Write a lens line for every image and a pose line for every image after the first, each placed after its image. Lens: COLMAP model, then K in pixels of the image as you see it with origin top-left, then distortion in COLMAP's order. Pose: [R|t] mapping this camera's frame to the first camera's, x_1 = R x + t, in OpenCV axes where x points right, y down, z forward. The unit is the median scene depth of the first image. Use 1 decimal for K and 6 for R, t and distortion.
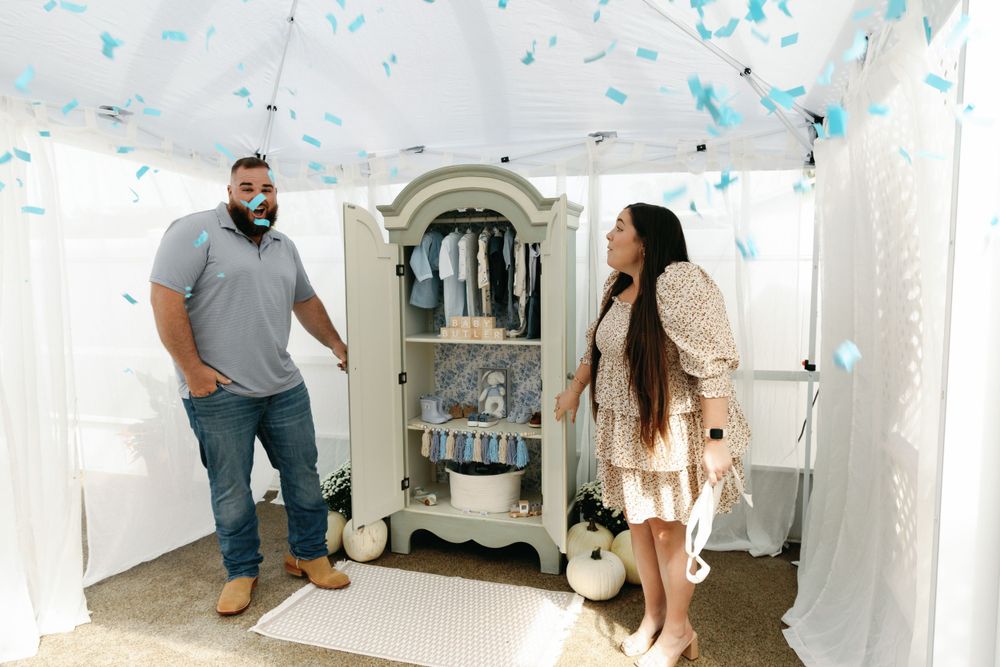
lens RADIAL K [[686.4, 0, 501.3], [0, 686.4, 332.2], [0, 0, 1]] dist [0.026438, -0.000842]
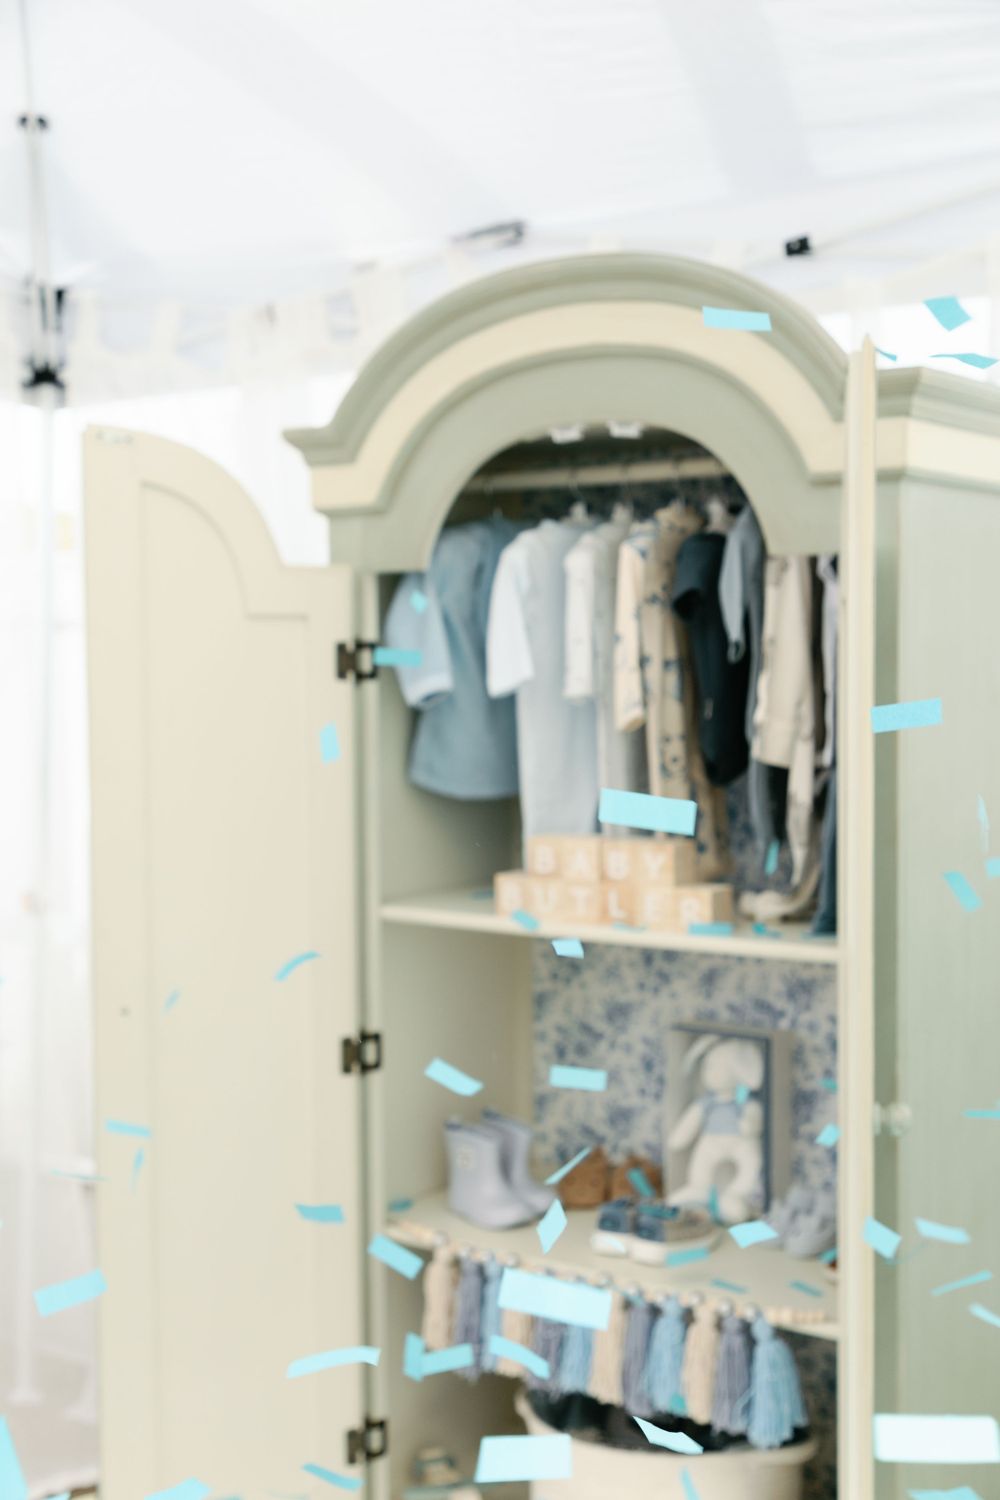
lens RADIAL K [[1951.4, 0, 500.6], [0, 1951.4, 769.0], [0, 0, 1]] dist [0.064909, -0.051571]
pose [[0.955882, 0.019852, -0.293080, 0.137375], [-0.027619, 0.999368, -0.022384, -0.031130], [0.292450, 0.029491, 0.955826, 0.272276]]
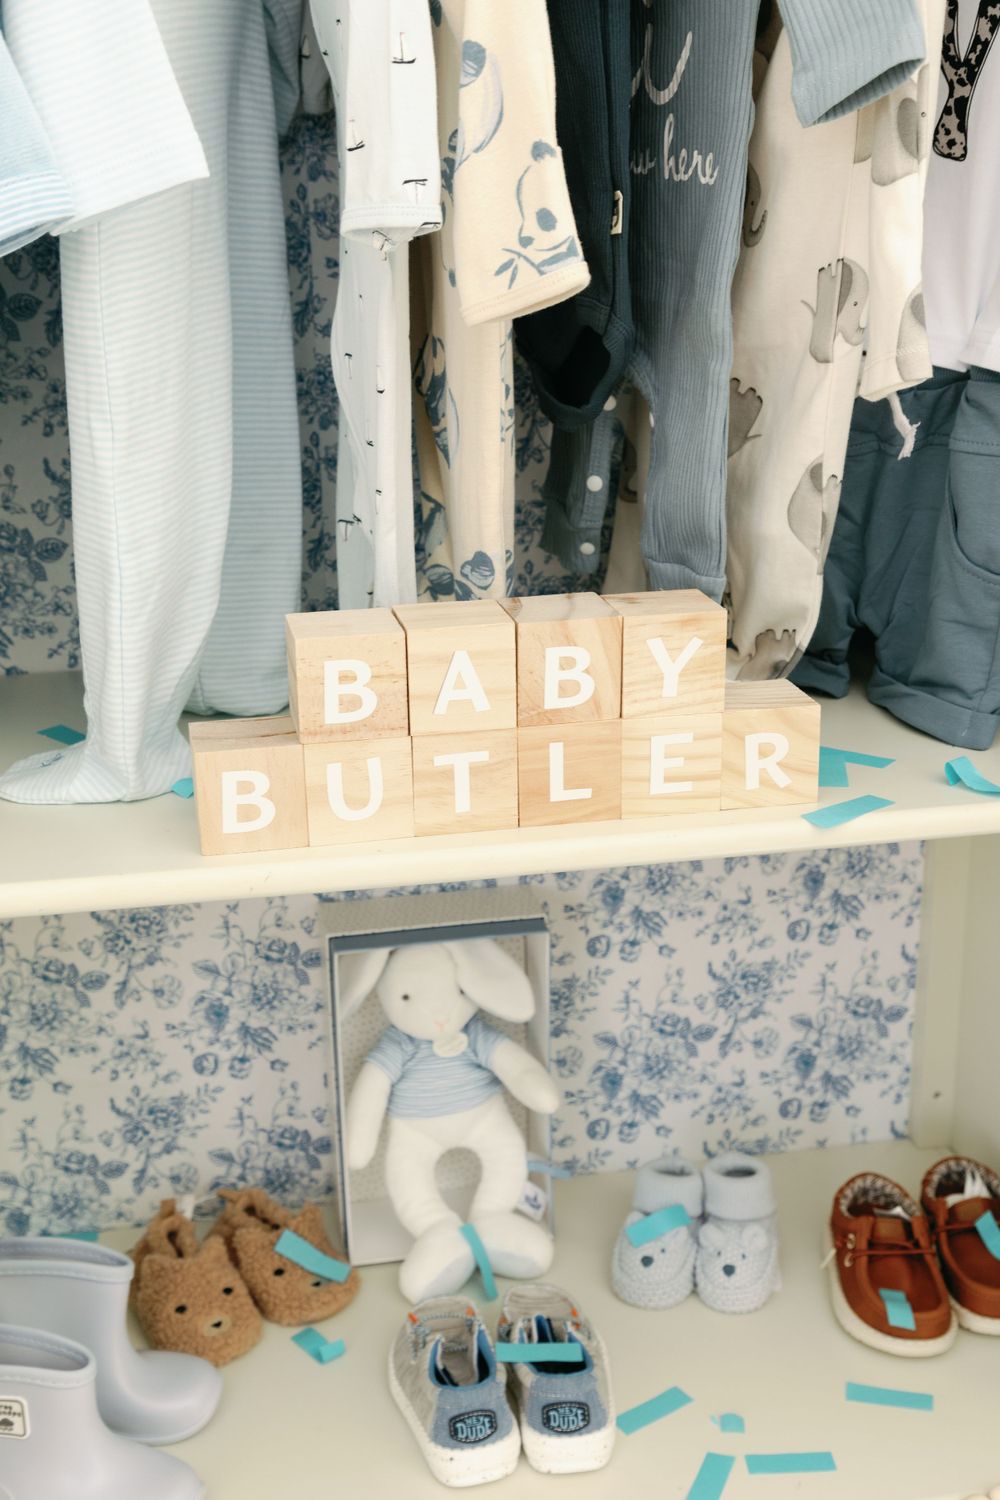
lens RADIAL K [[1763.3, 0, 501.0], [0, 1763.3, 750.6], [0, 0, 1]] dist [0.007857, 0.005992]
pose [[0.871625, -0.155531, 0.464844, -0.170079], [0.055140, 0.973418, 0.222301, -0.061109], [-0.487062, -0.168132, 0.857031, 0.769855]]
